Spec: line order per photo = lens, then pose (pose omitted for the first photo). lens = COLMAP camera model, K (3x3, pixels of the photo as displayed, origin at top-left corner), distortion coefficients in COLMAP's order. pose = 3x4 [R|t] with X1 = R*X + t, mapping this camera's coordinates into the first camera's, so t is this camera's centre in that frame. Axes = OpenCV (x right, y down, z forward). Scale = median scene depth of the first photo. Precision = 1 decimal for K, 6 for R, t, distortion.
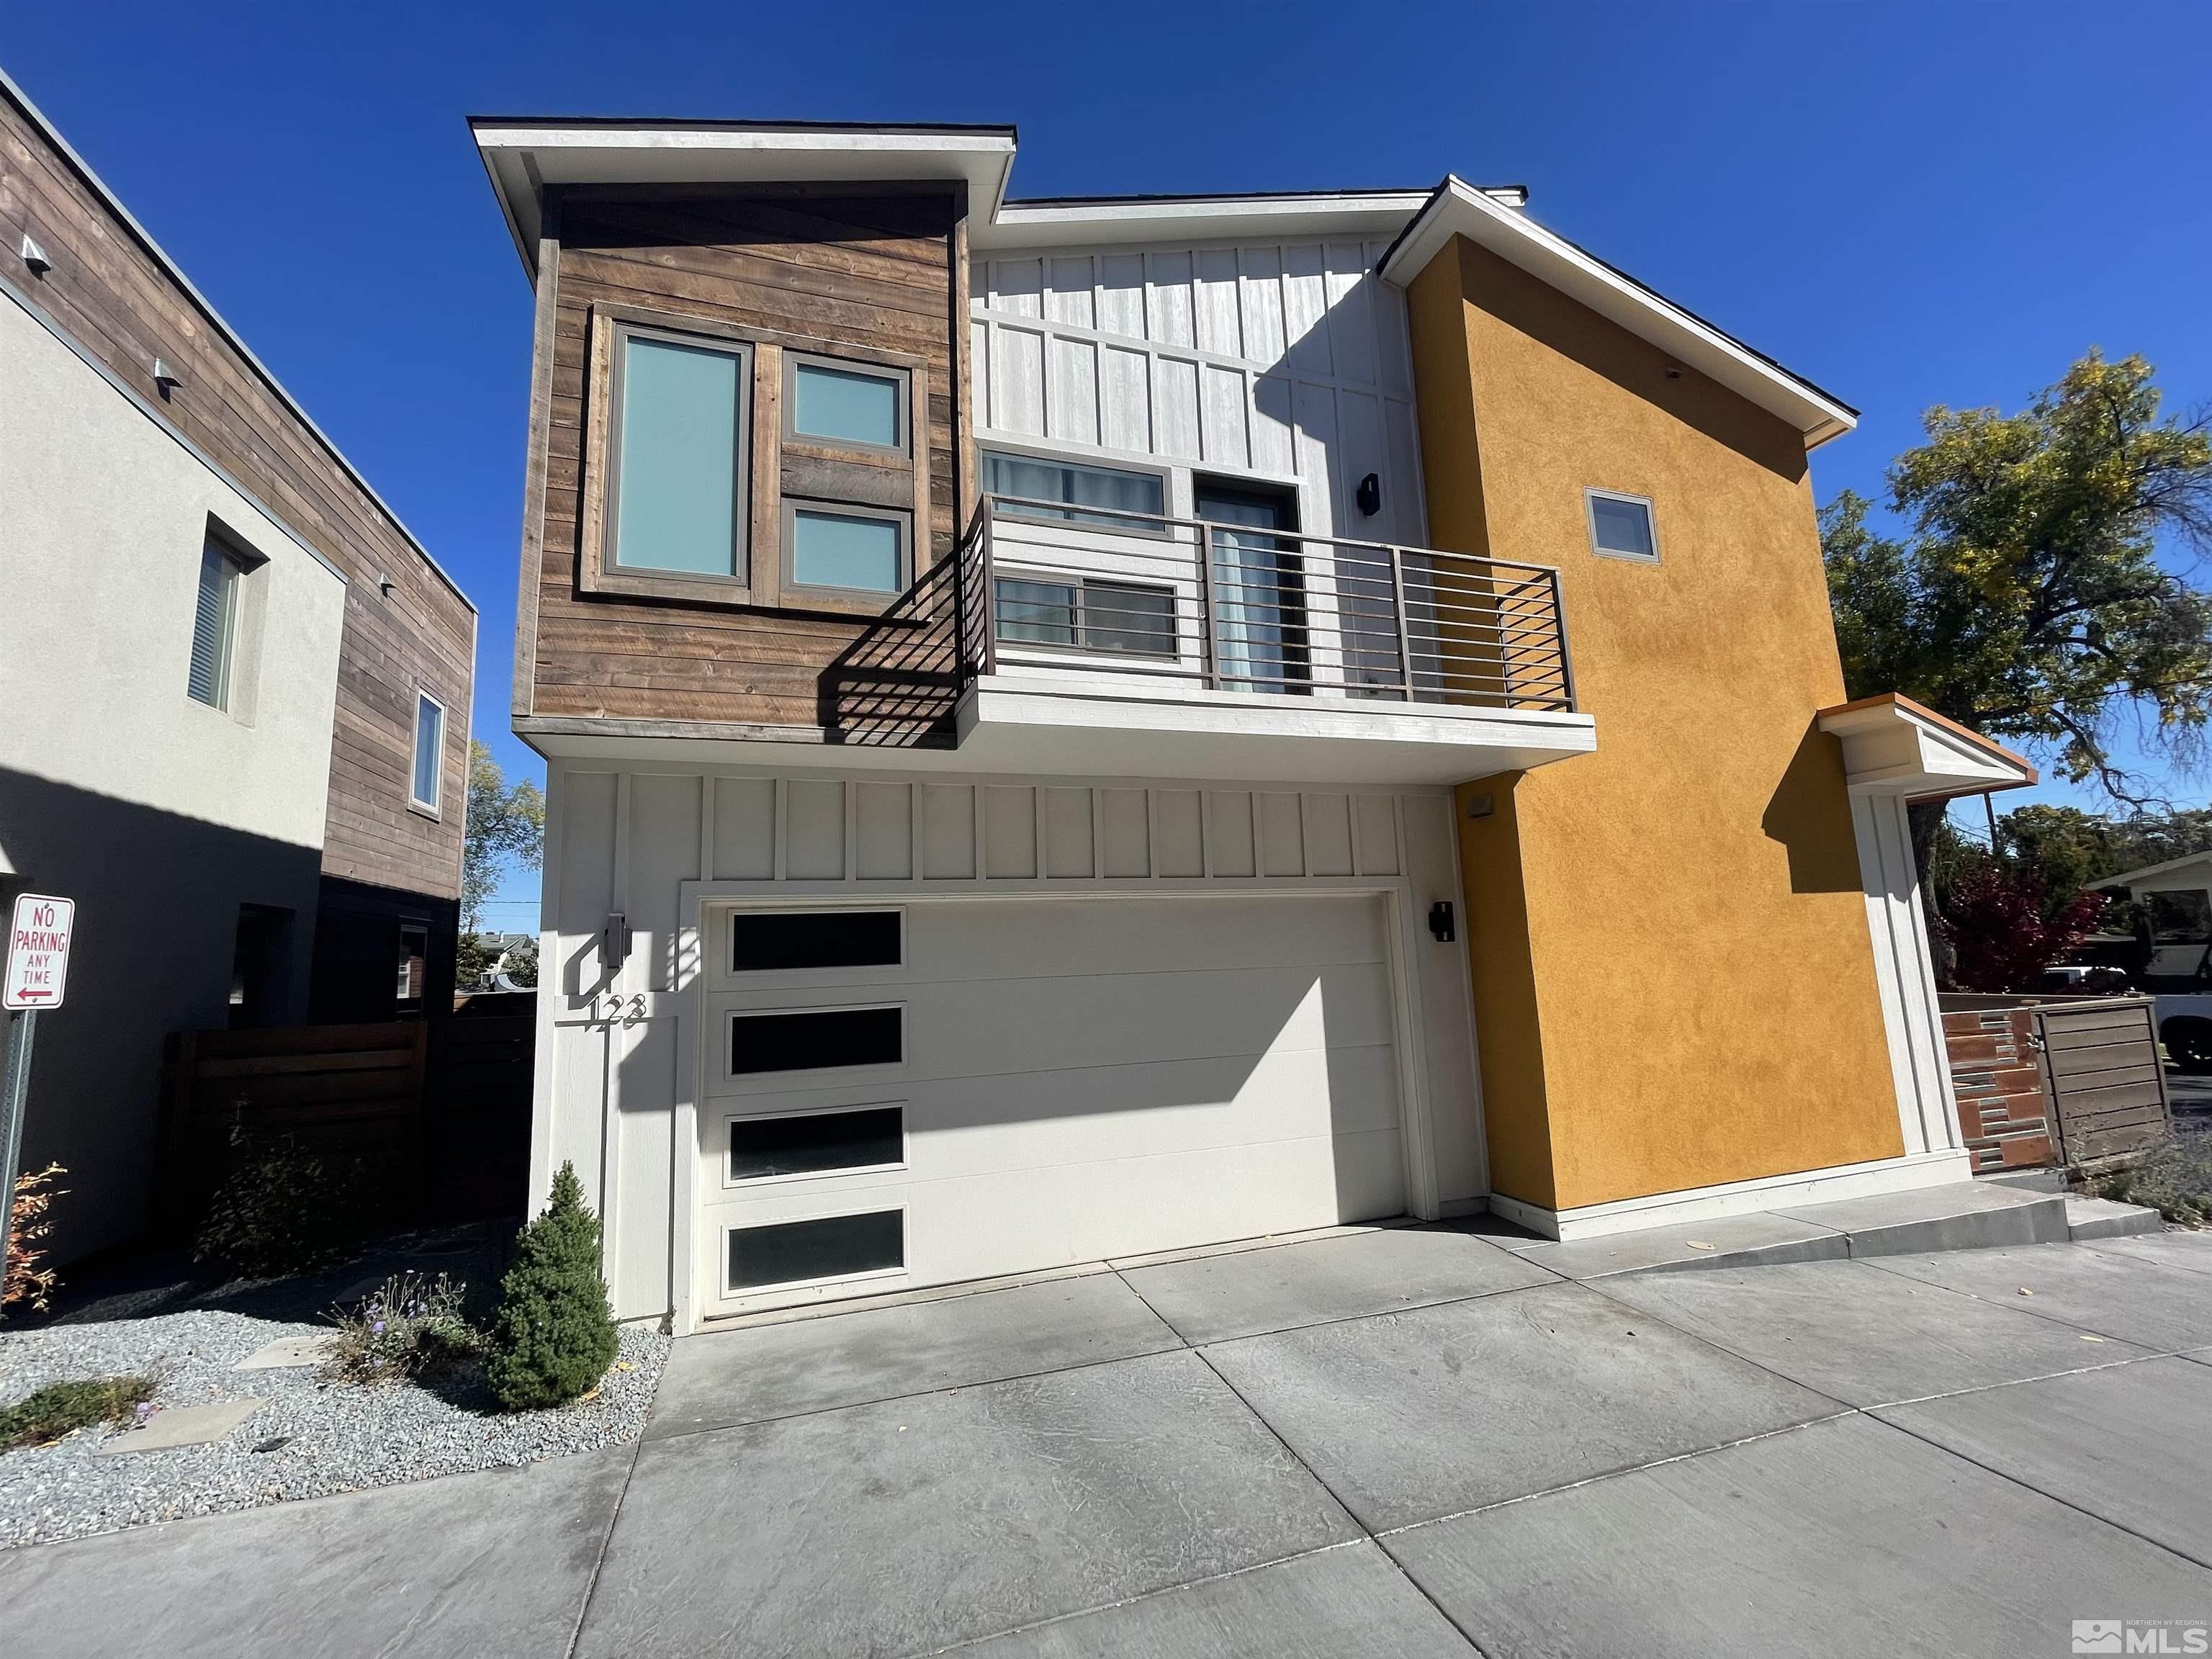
lens RADIAL K [[880.5, 0, 1088.2], [0, 880.5, 832.7], [0, 0, 1]] dist [-0.007243, 0.000121]
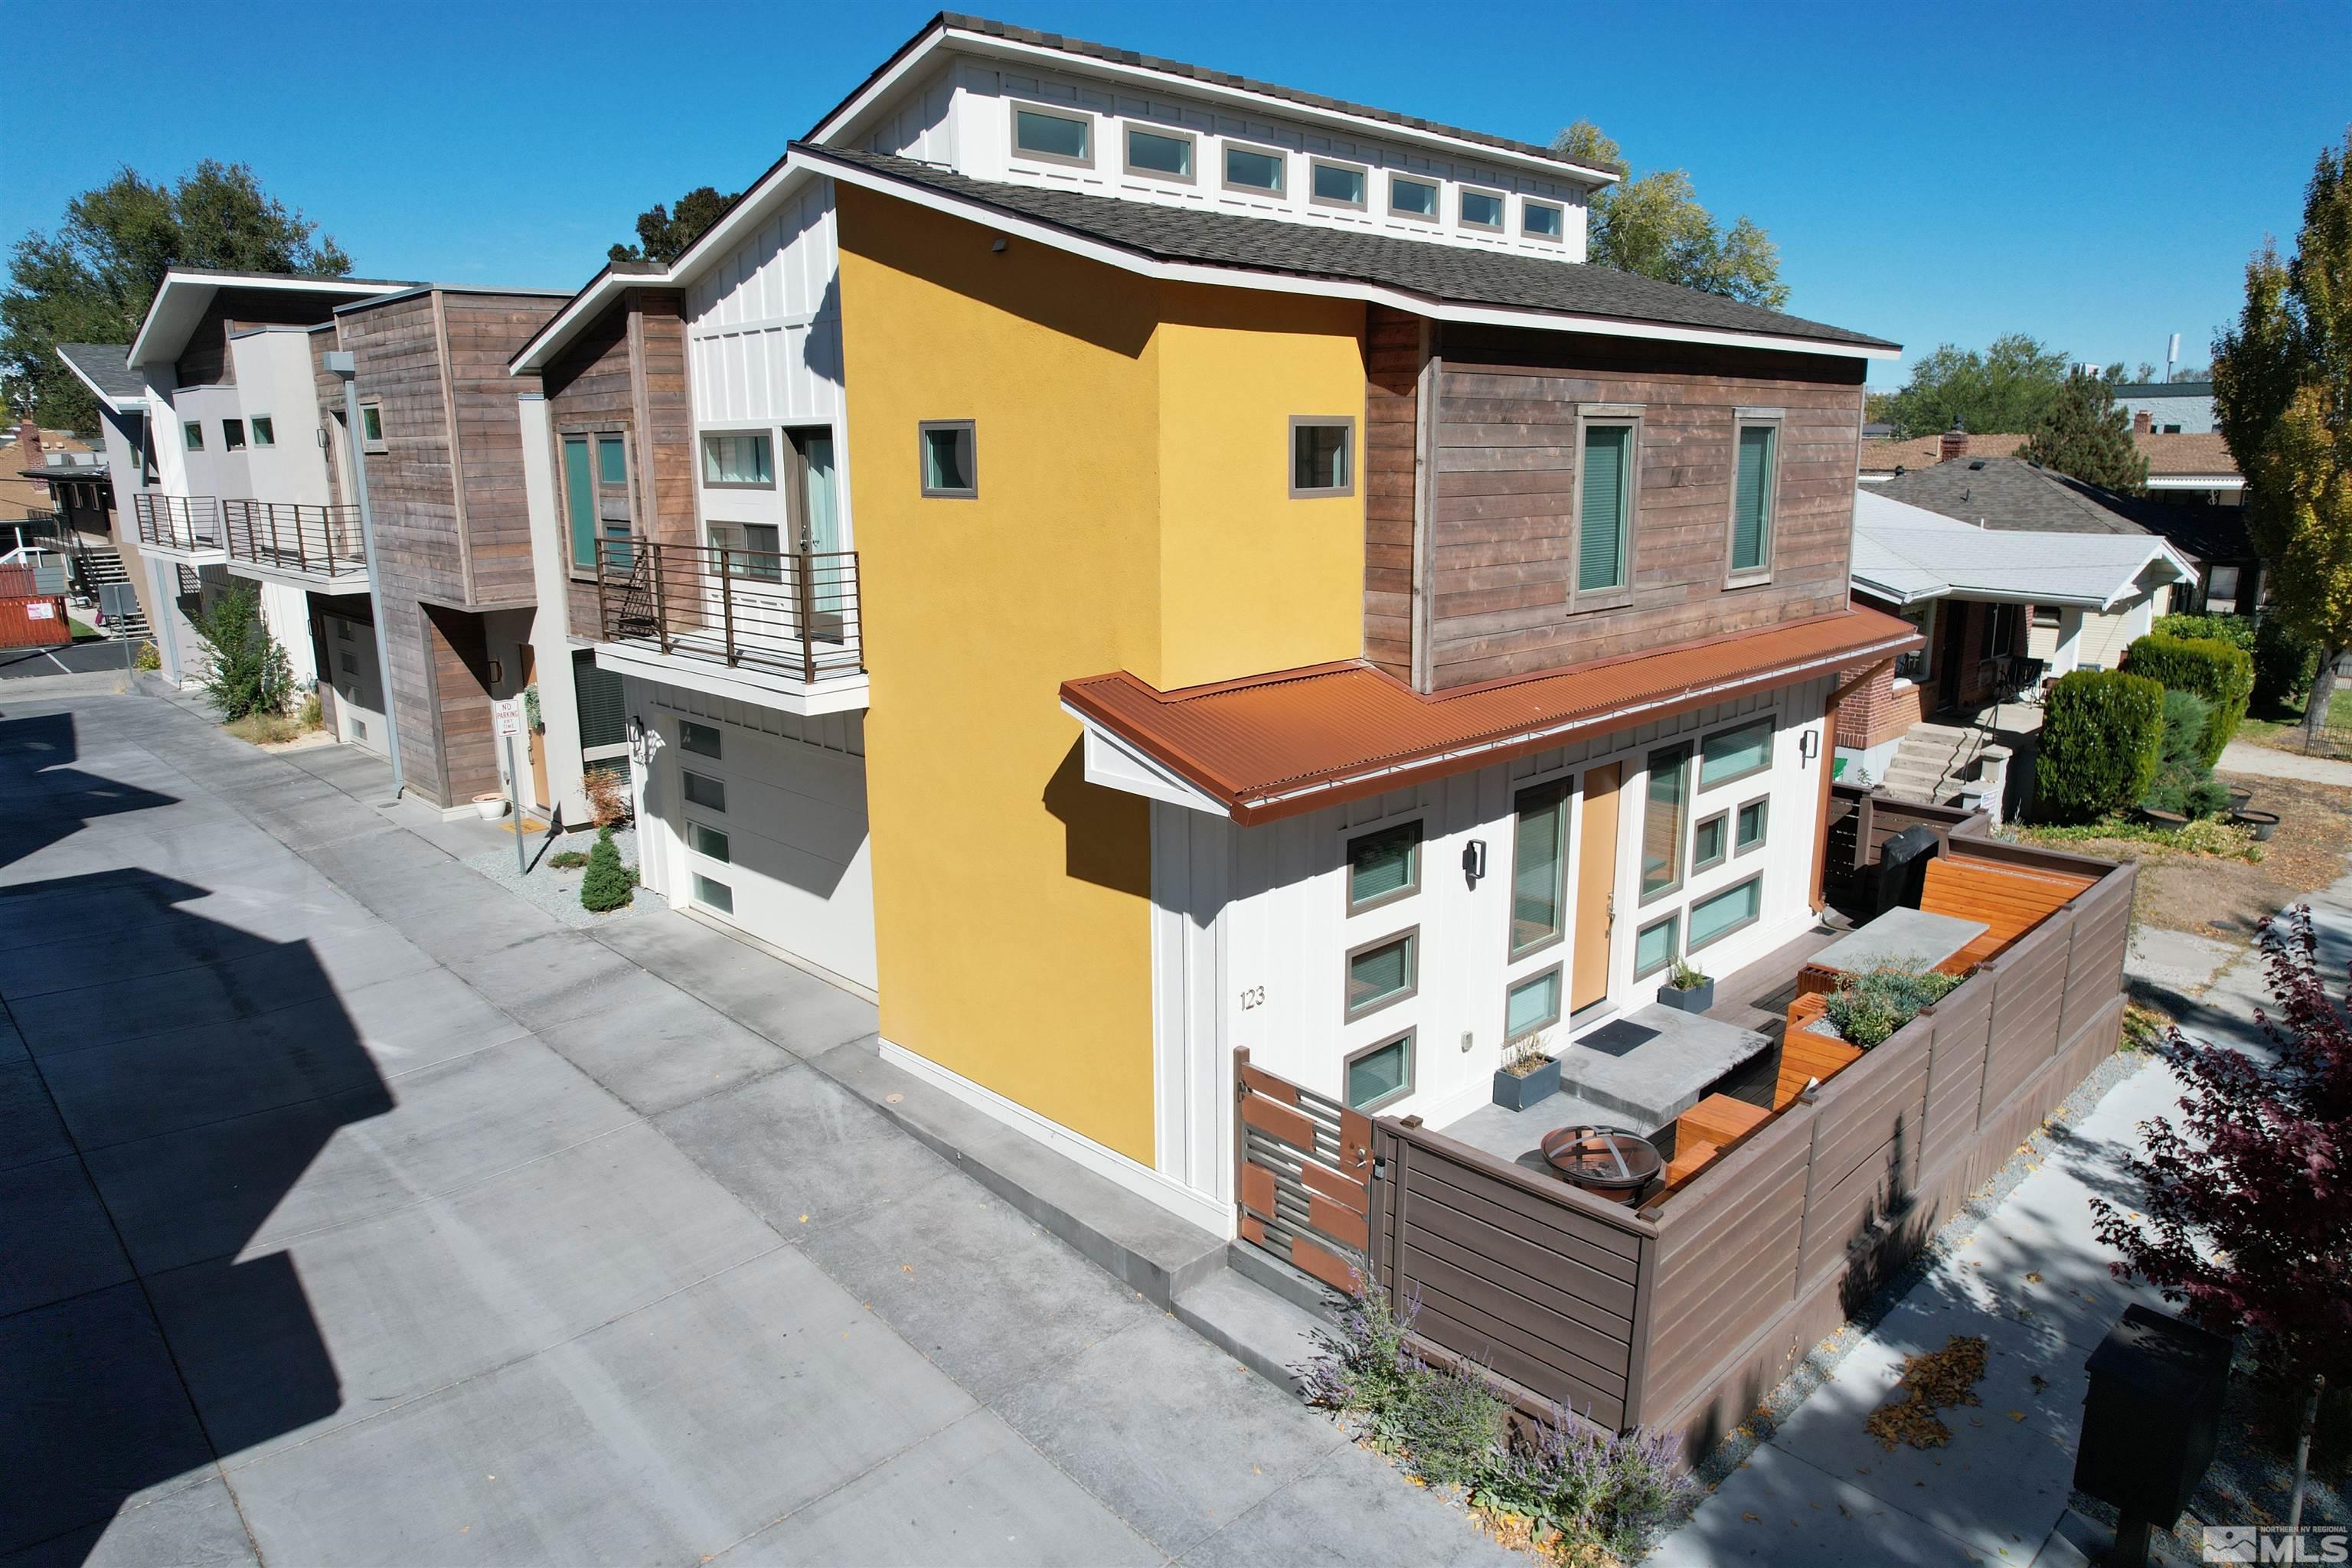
lens RADIAL K [[1507.2, 0, 1177.2], [0, 1507.2, 796.6], [0, 0, 1]] dist [-0.082832, 0.076850]
pose [[0.448026, 0.244141, -0.860039, 3.373154], [0.113702, 0.938619, 0.325679, -0.785264], [0.886761, -0.243701, 0.392766, 0.764955]]
